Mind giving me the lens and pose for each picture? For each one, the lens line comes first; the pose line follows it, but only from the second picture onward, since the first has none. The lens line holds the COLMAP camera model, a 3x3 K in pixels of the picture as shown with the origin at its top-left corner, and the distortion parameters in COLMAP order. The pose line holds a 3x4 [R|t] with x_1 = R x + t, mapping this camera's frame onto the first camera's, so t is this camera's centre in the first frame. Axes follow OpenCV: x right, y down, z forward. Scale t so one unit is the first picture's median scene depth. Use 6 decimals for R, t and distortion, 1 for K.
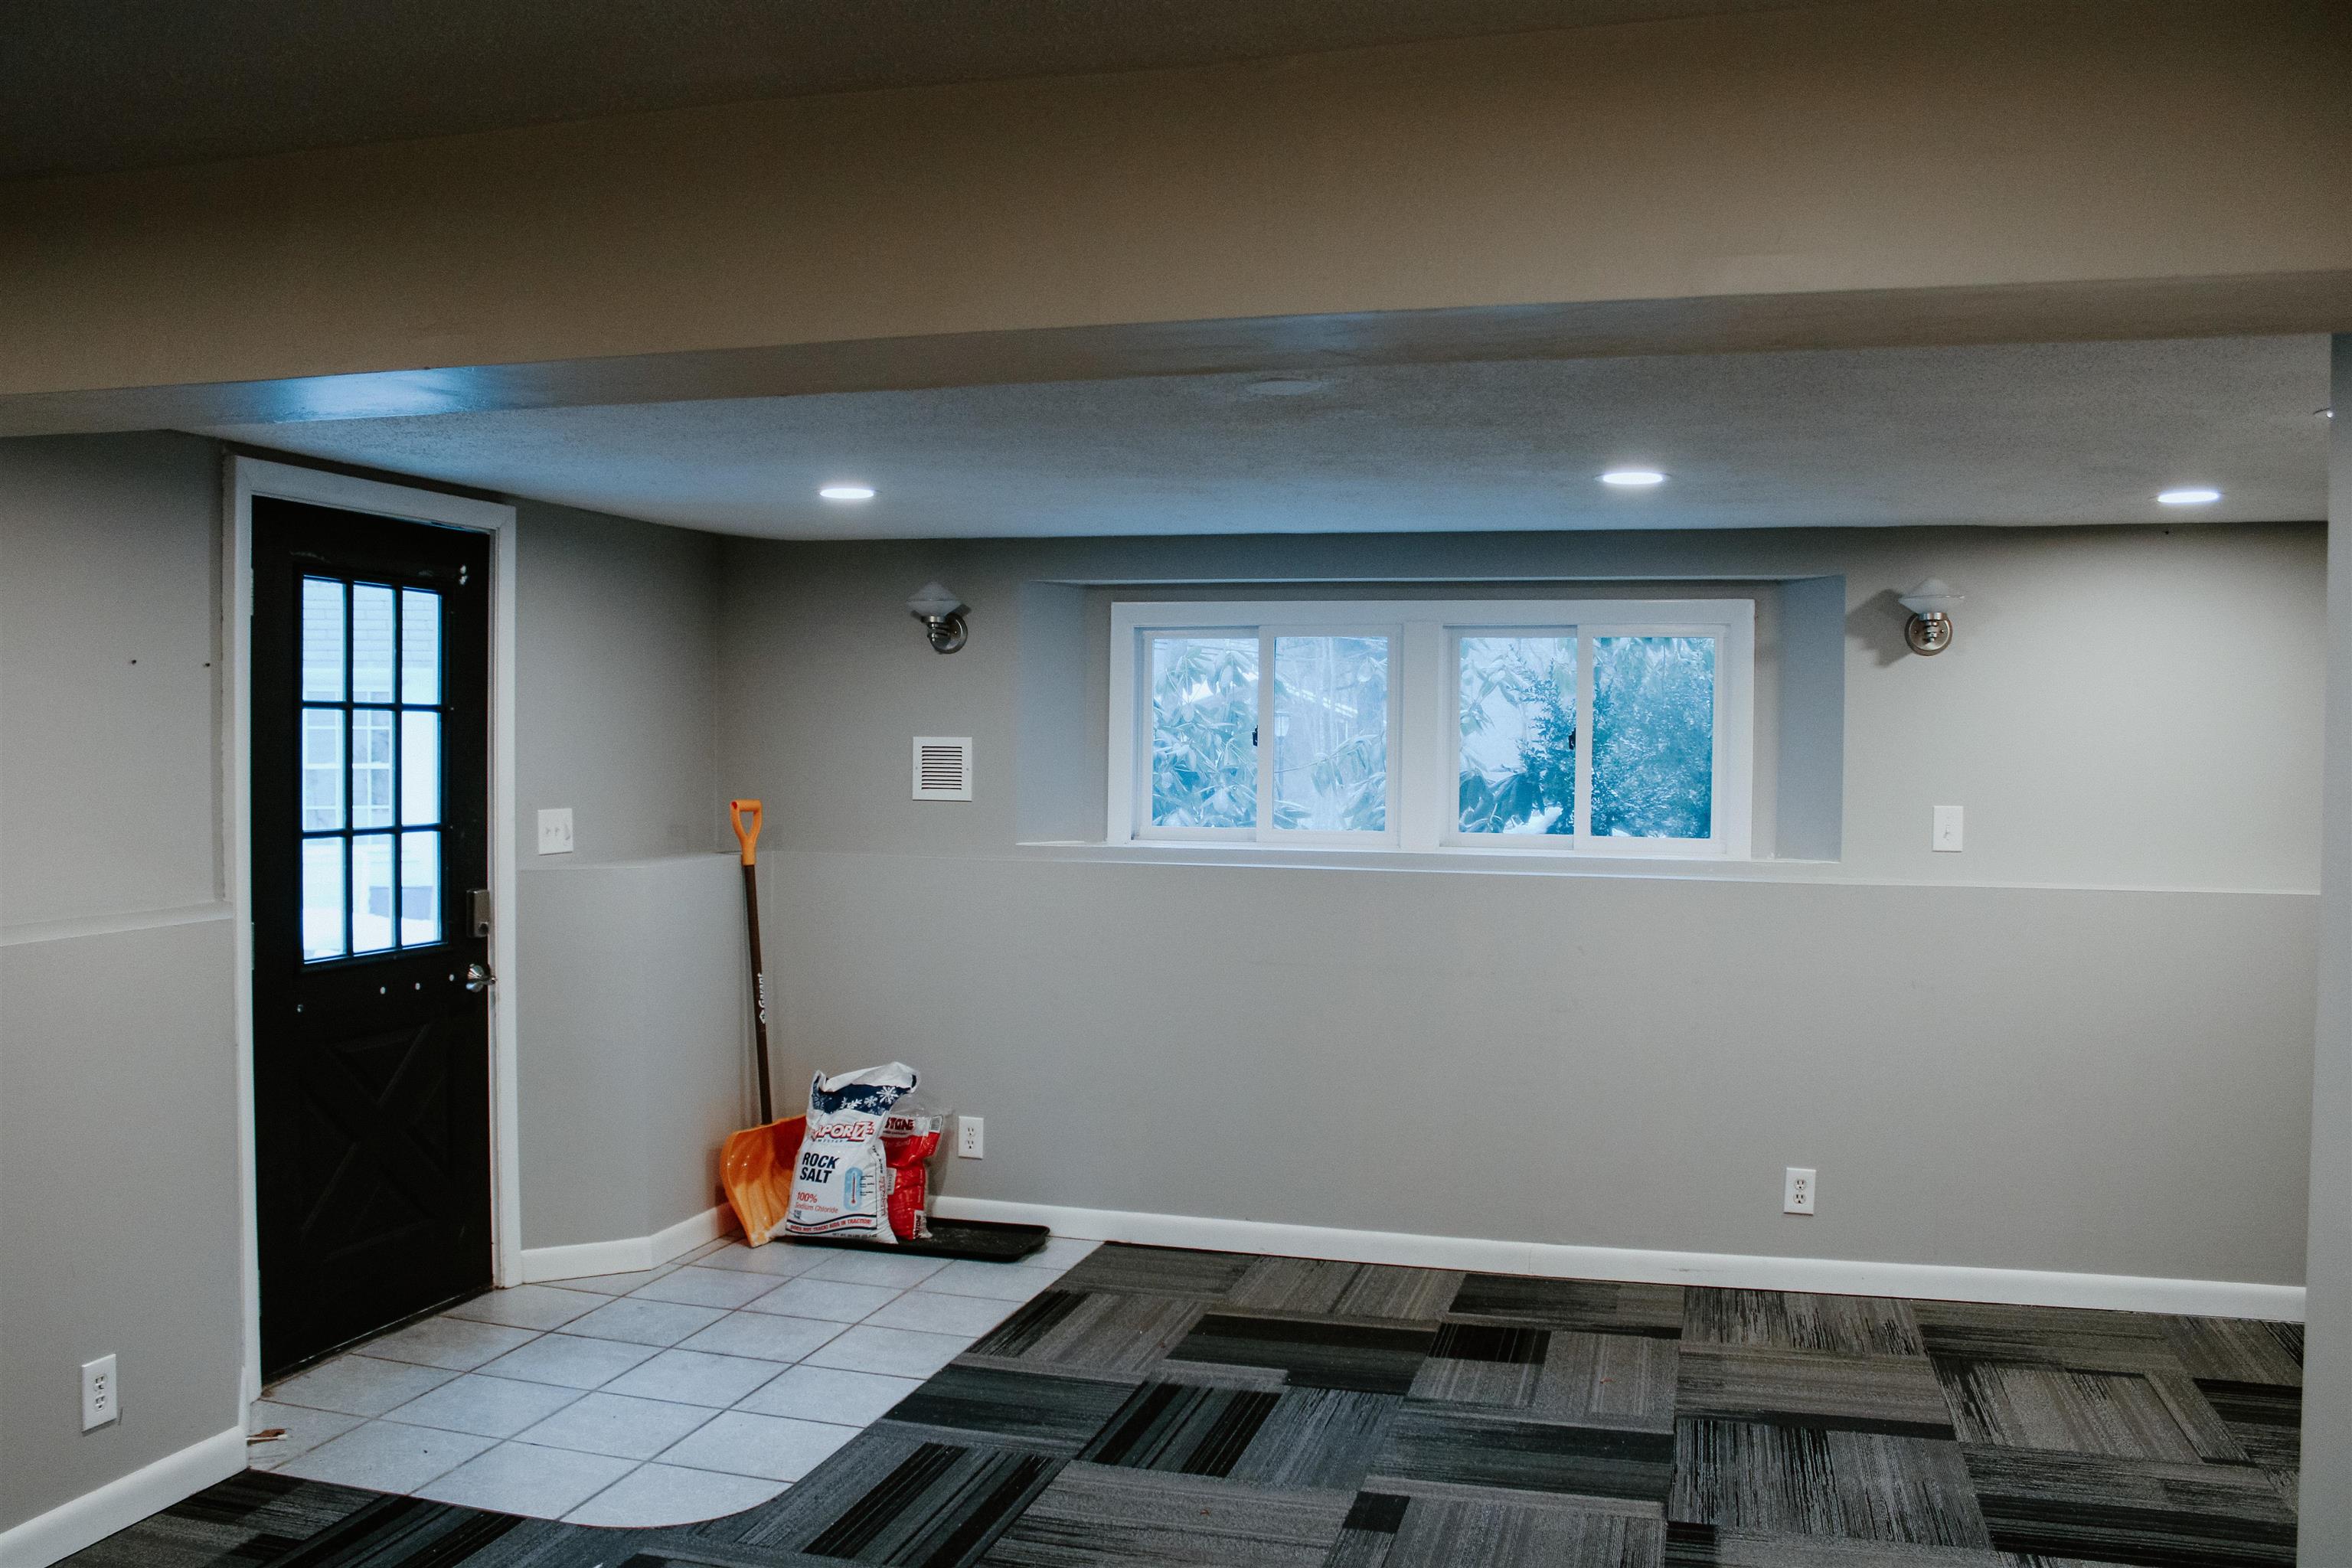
lens RADIAL K [[1964.8, 0, 1172.1], [0, 1964.8, 799.7], [0, 0, 1]] dist [-0.167580, 0.159080]
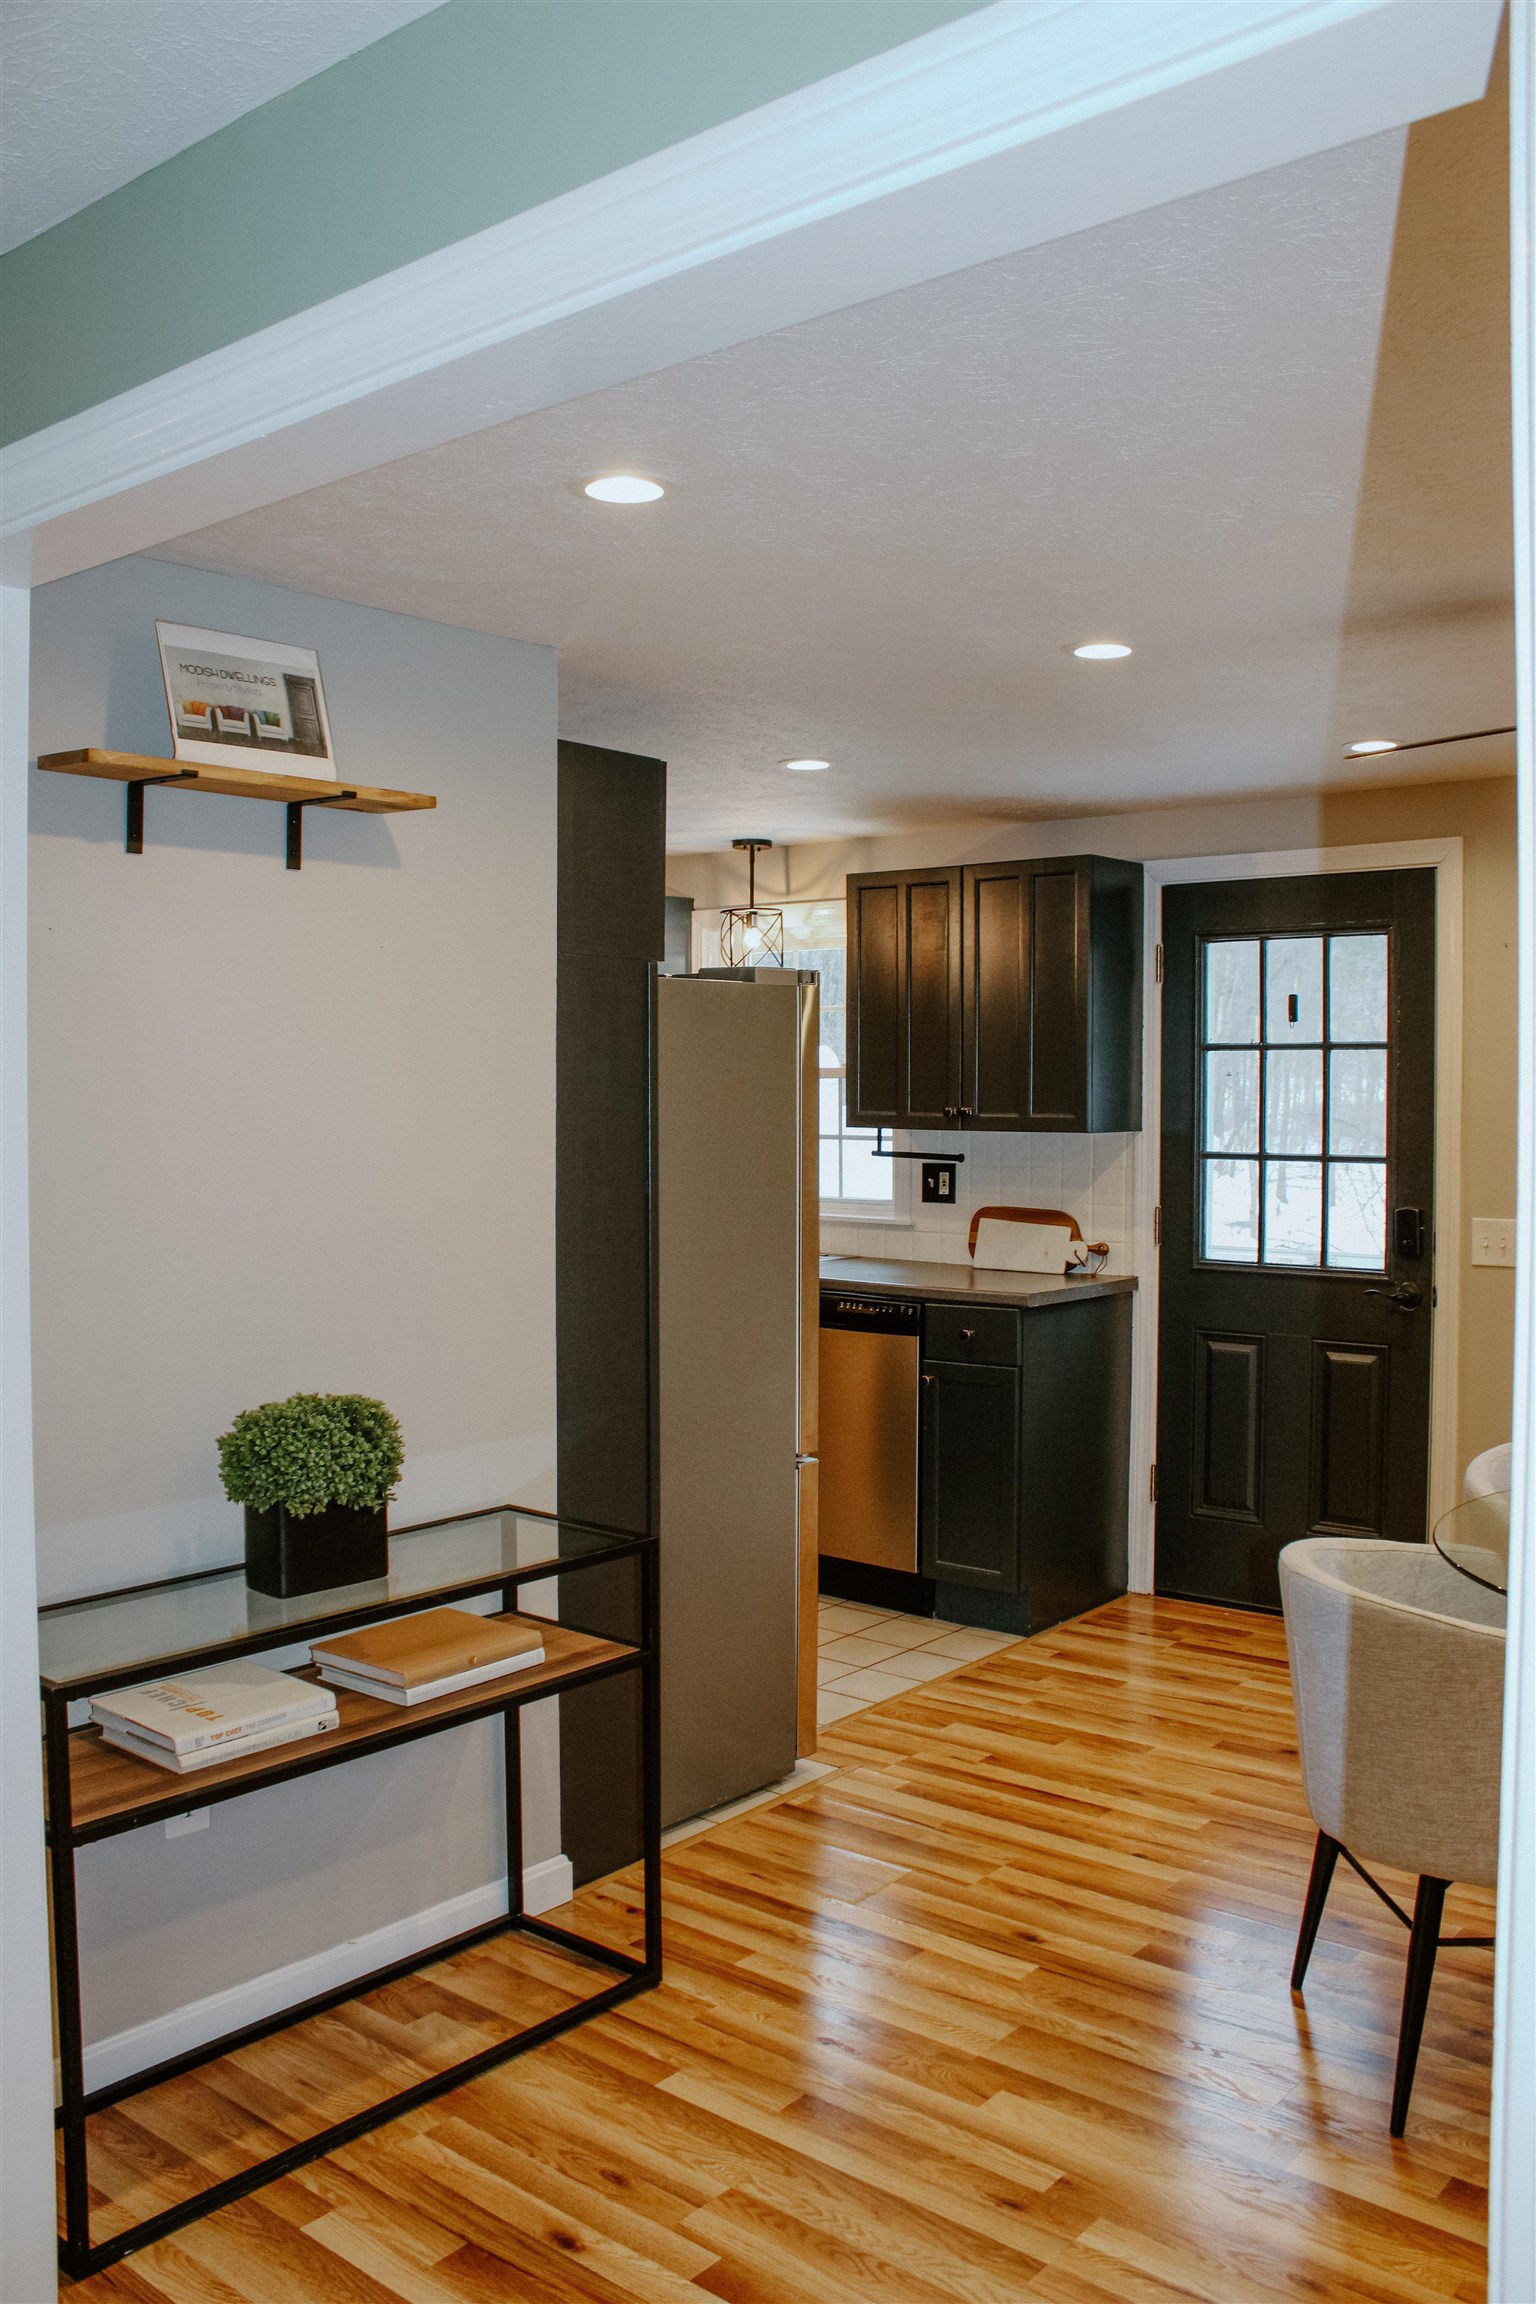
lens RADIAL K [[1924.7, 0, 758.8], [0, 1924.7, 1149.3], [0, 0, 1]] dist [-0.167580, 0.159080]
pose [[-0.409638, 0.039899, -0.911375, 0.712875], [-0.011858, 0.998726, 0.049053, -0.038684], [0.912171, 0.030901, -0.408643, 1.154683]]
